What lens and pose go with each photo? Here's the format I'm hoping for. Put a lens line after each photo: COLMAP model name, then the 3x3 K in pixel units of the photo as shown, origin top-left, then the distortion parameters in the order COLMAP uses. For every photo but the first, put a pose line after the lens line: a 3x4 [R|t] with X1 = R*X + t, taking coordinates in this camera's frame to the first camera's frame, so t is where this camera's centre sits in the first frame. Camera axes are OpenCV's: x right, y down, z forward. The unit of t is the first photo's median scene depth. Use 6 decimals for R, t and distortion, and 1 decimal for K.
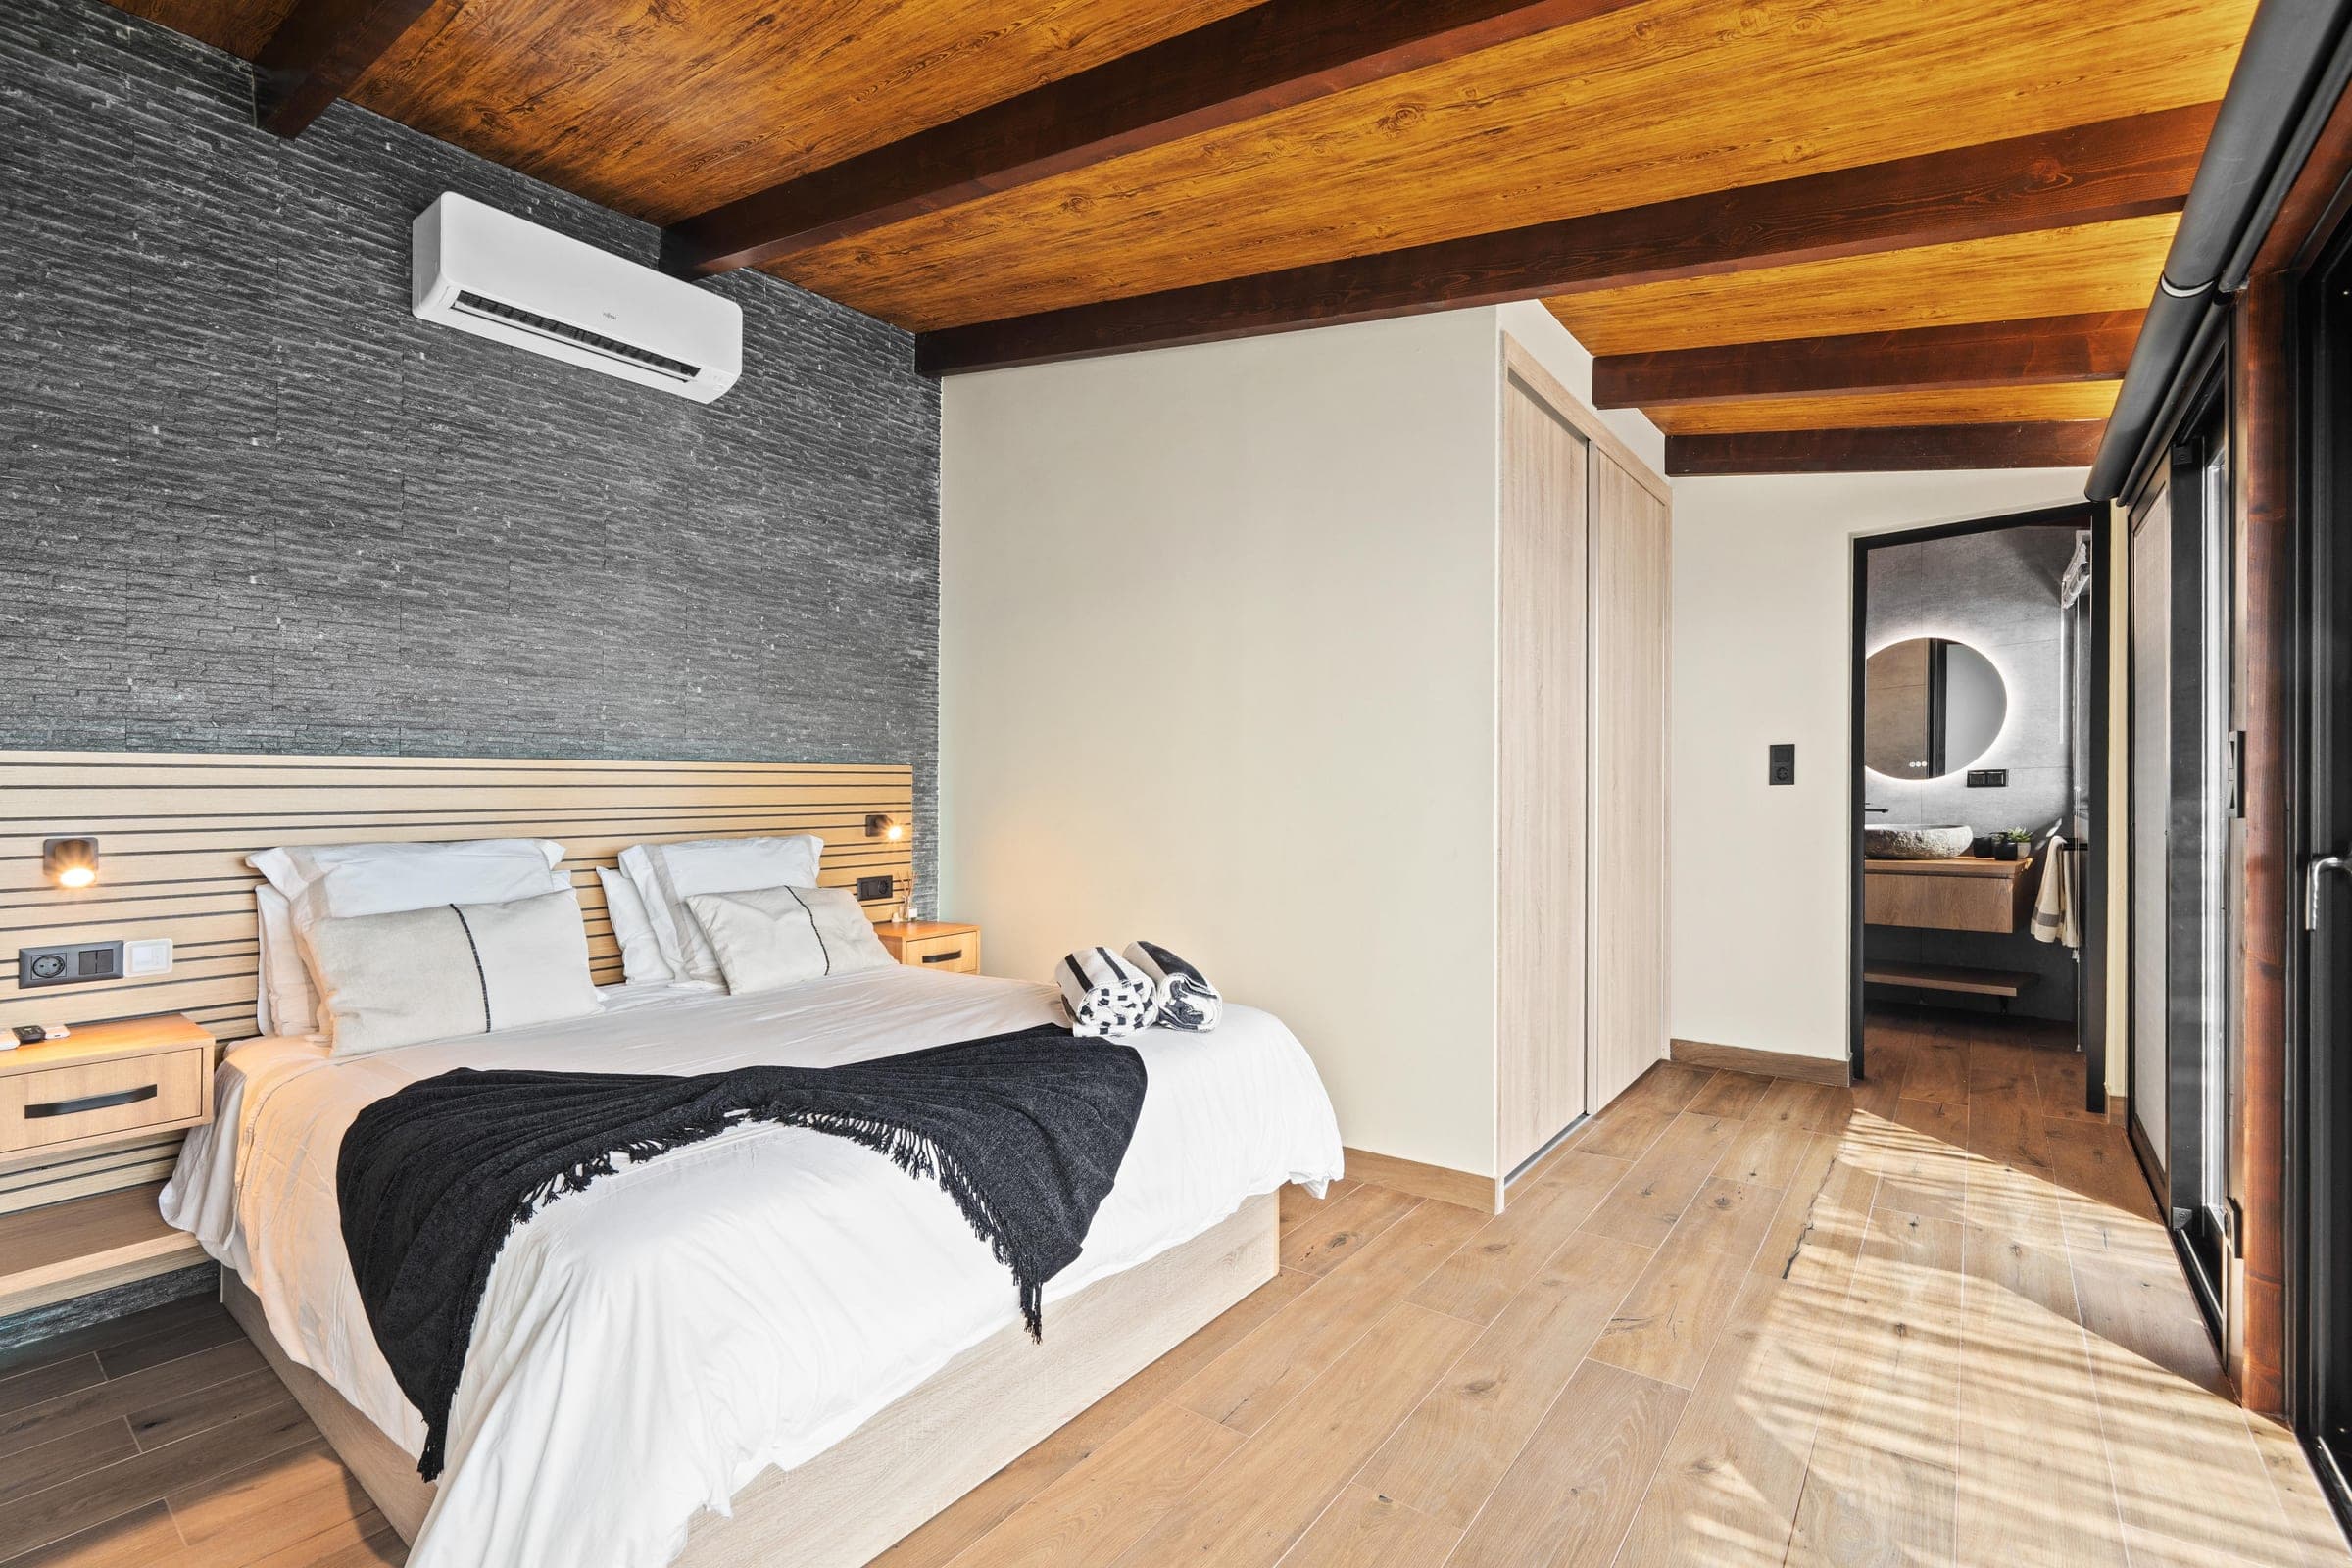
lens RADIAL K [[1090.7, 0, 1148.4], [0, 1090.7, 798.7], [0, 0, 1]] dist [0.001893, 0.000248]
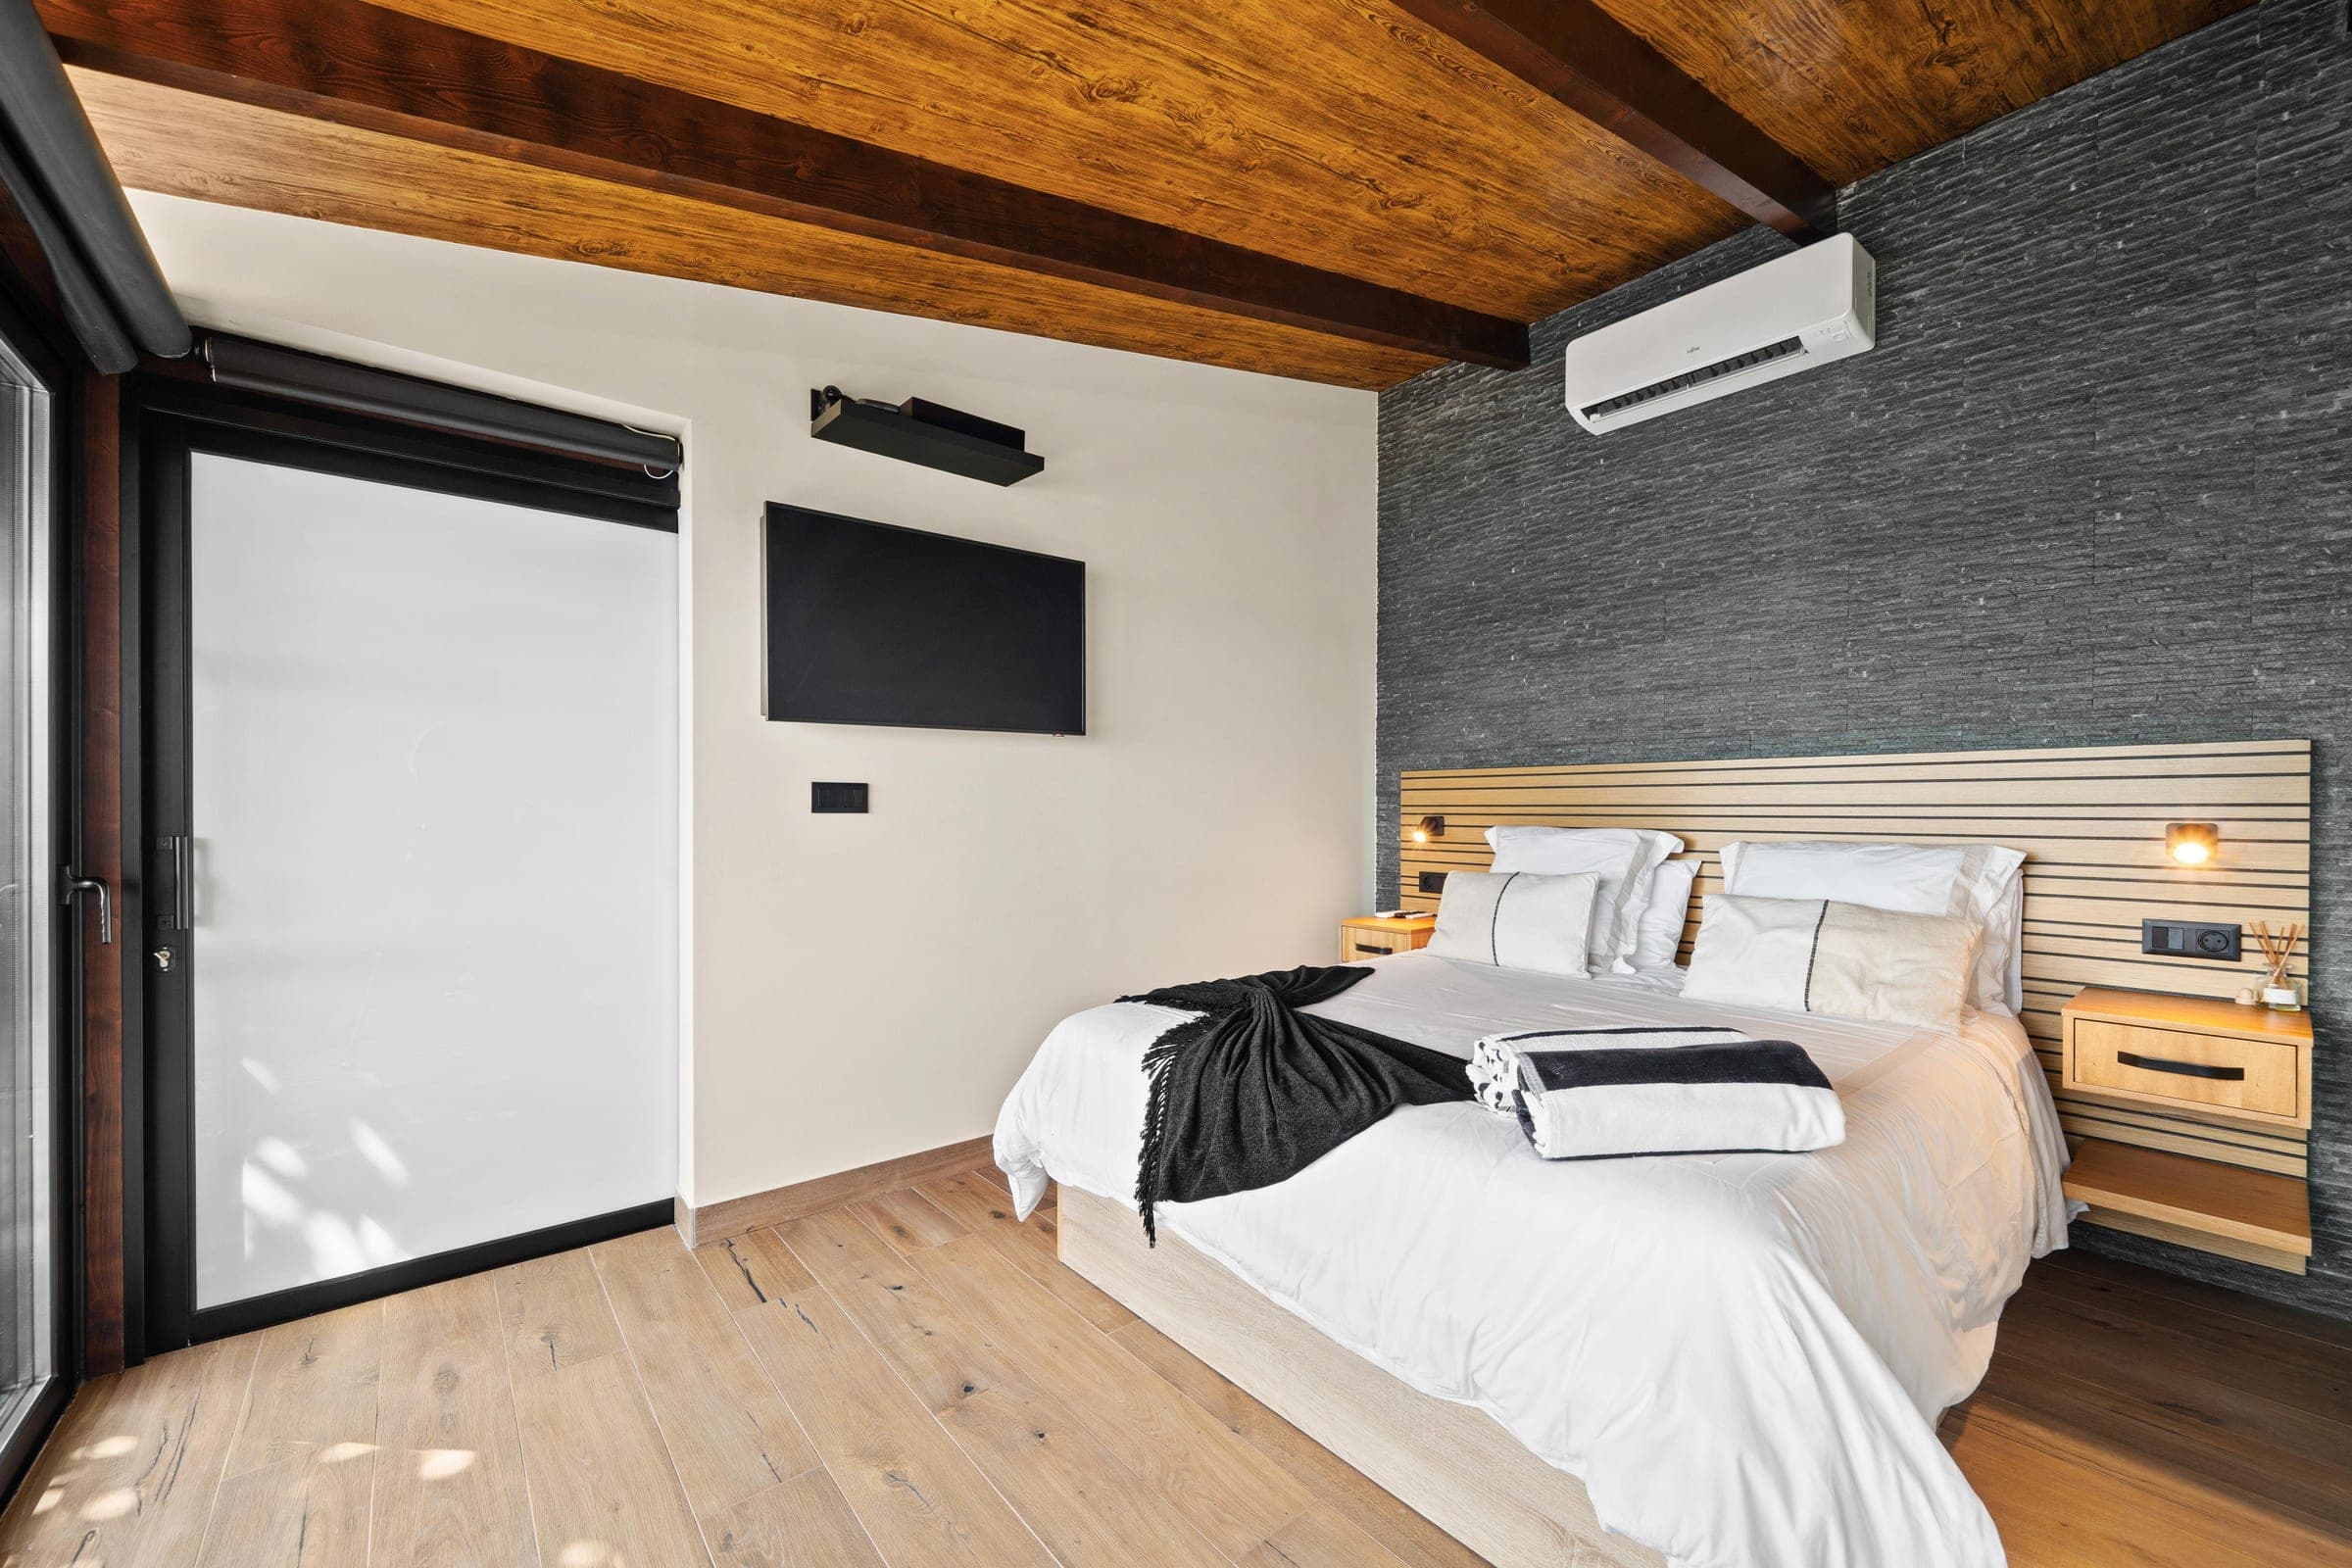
lens RADIAL K [[911.0, 0, 1176.0], [0, 911.0, 784.0], [0, 0, 1]] dist [-0.001170, 0.000004]
pose [[-0.221457, -0.007156, -0.975144, 0.485539], [0.002988, 0.999963, -0.008016, -0.006438], [0.975166, -0.004689, -0.221427, 0.683469]]
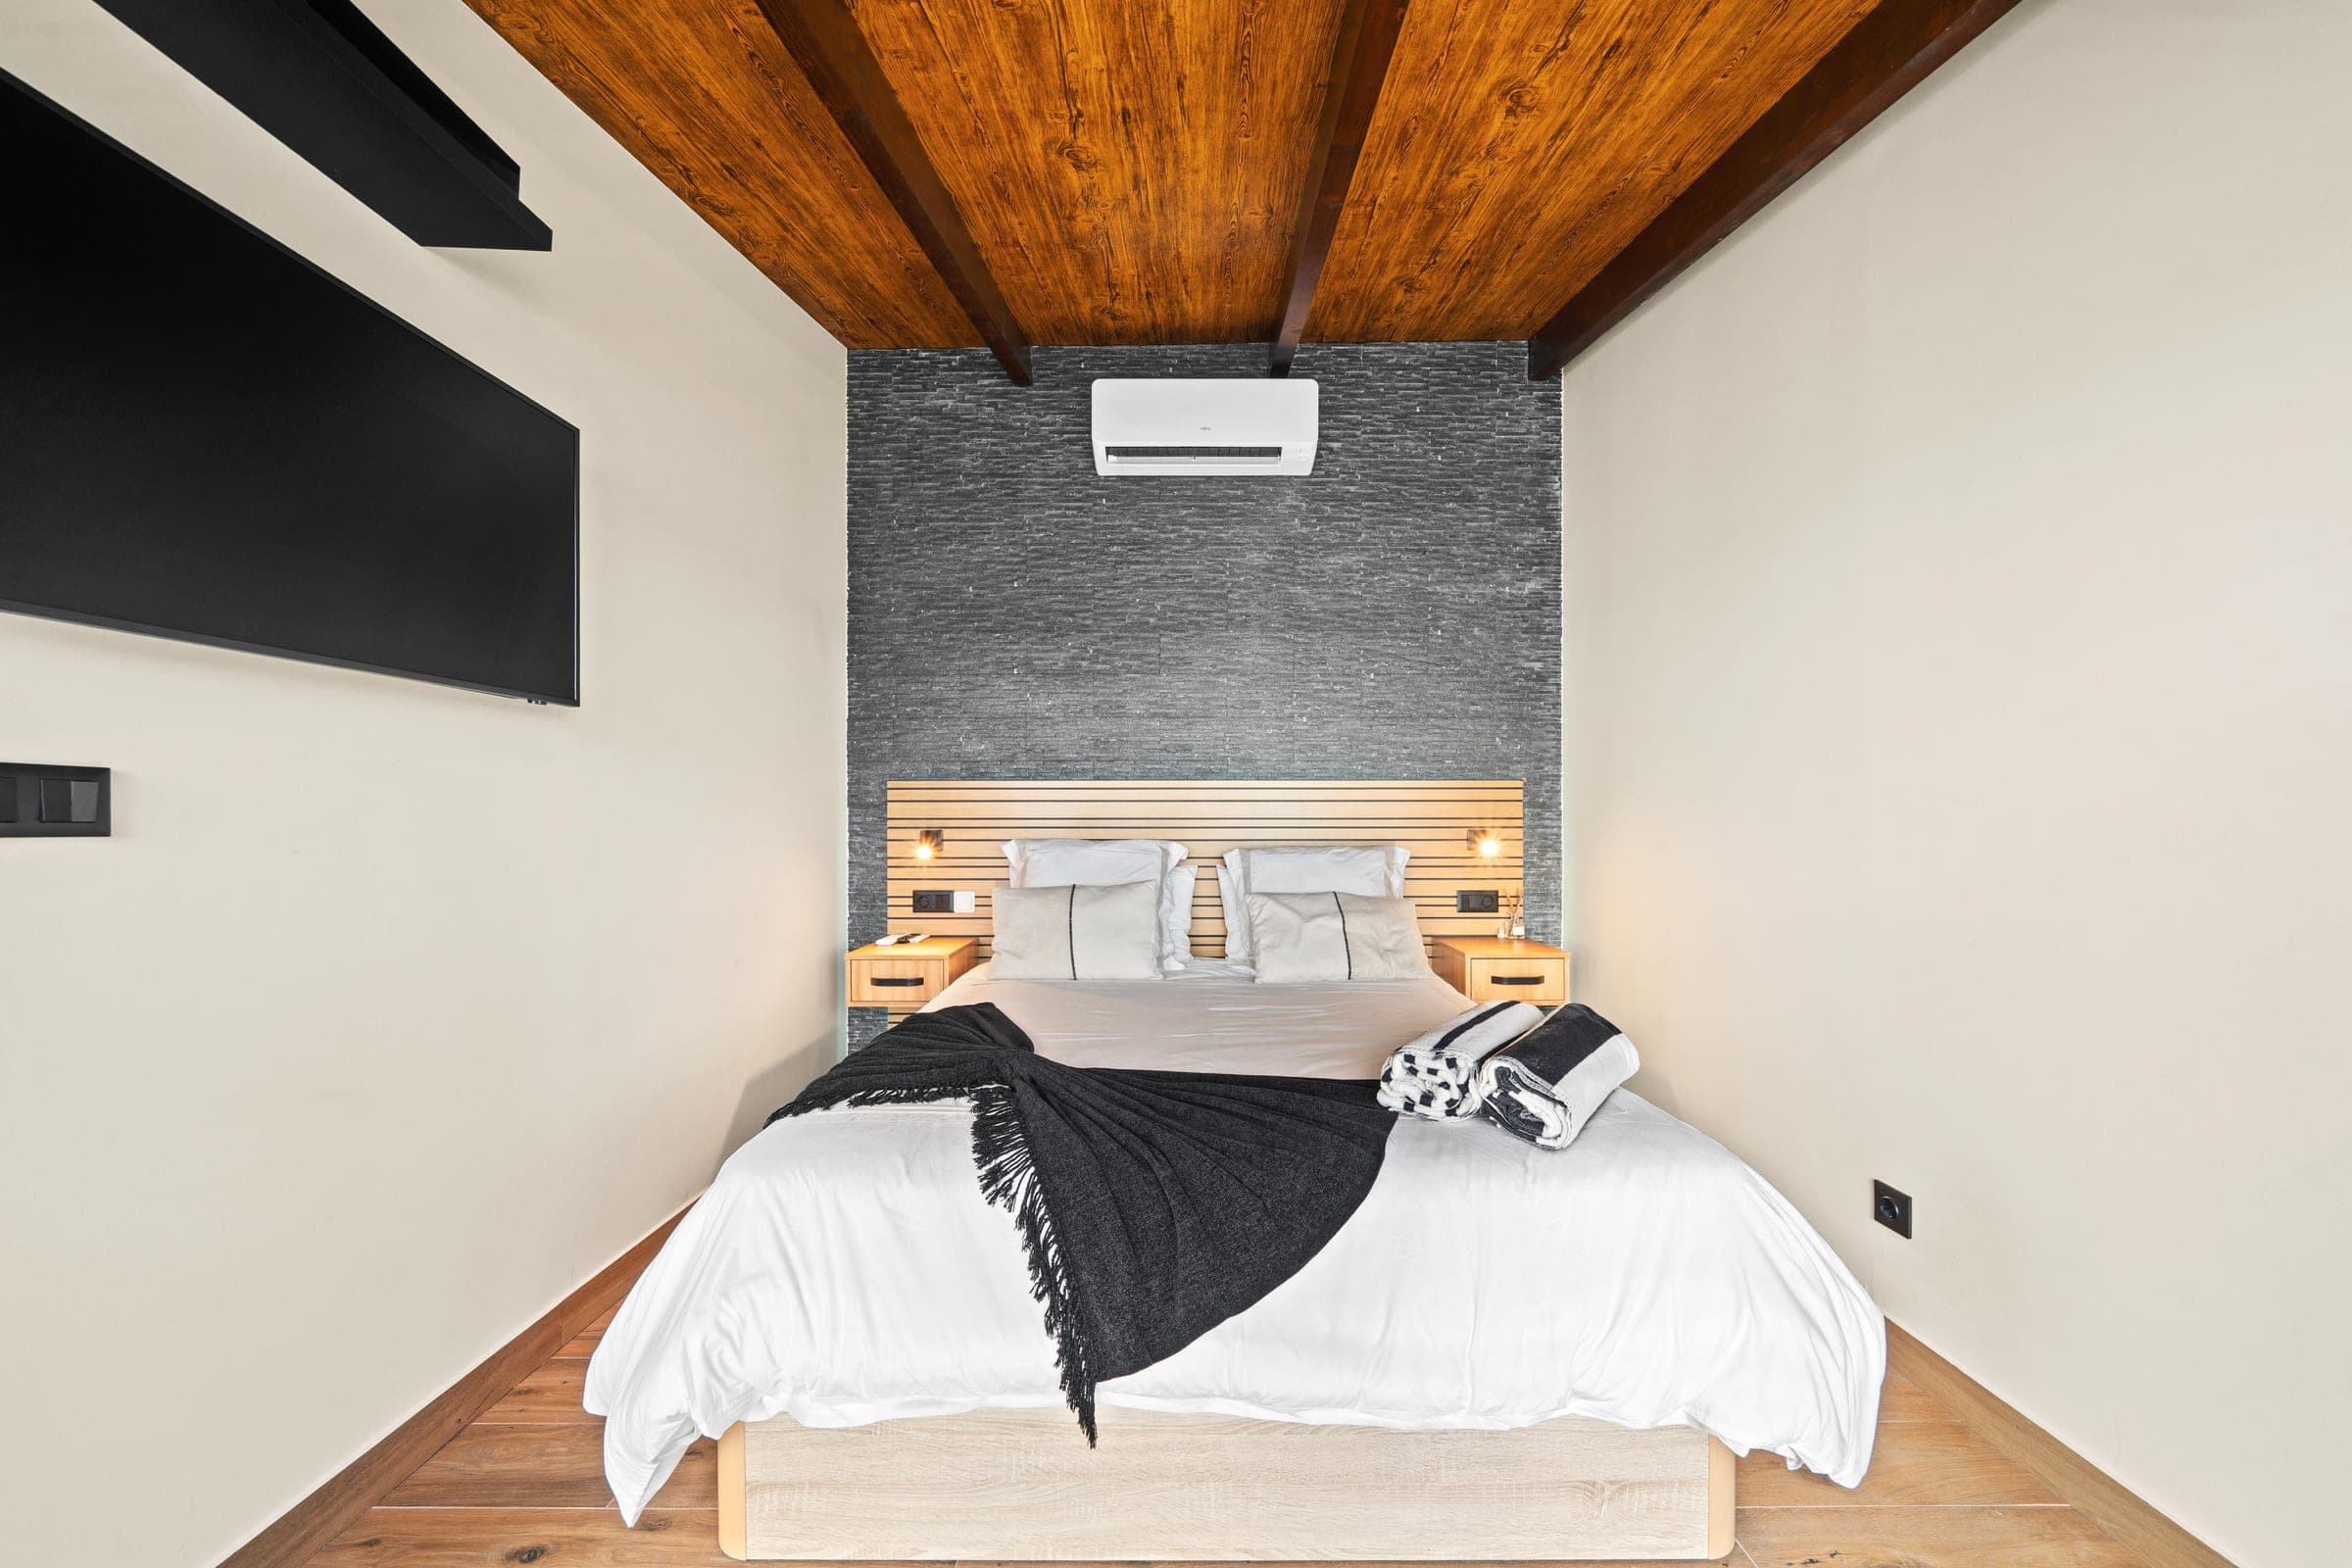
lens RADIAL K [[859.8, 0, 1141.4], [0, 859.8, 807.1], [0, 0, 1]] dist [-0.001409, -0.000047]
pose [[0.604363, 0.007677, -0.796672, 0.247723], [-0.010413, 0.999944, 0.001736, -0.005361], [0.796641, 0.007247, 0.604409, 0.330497]]
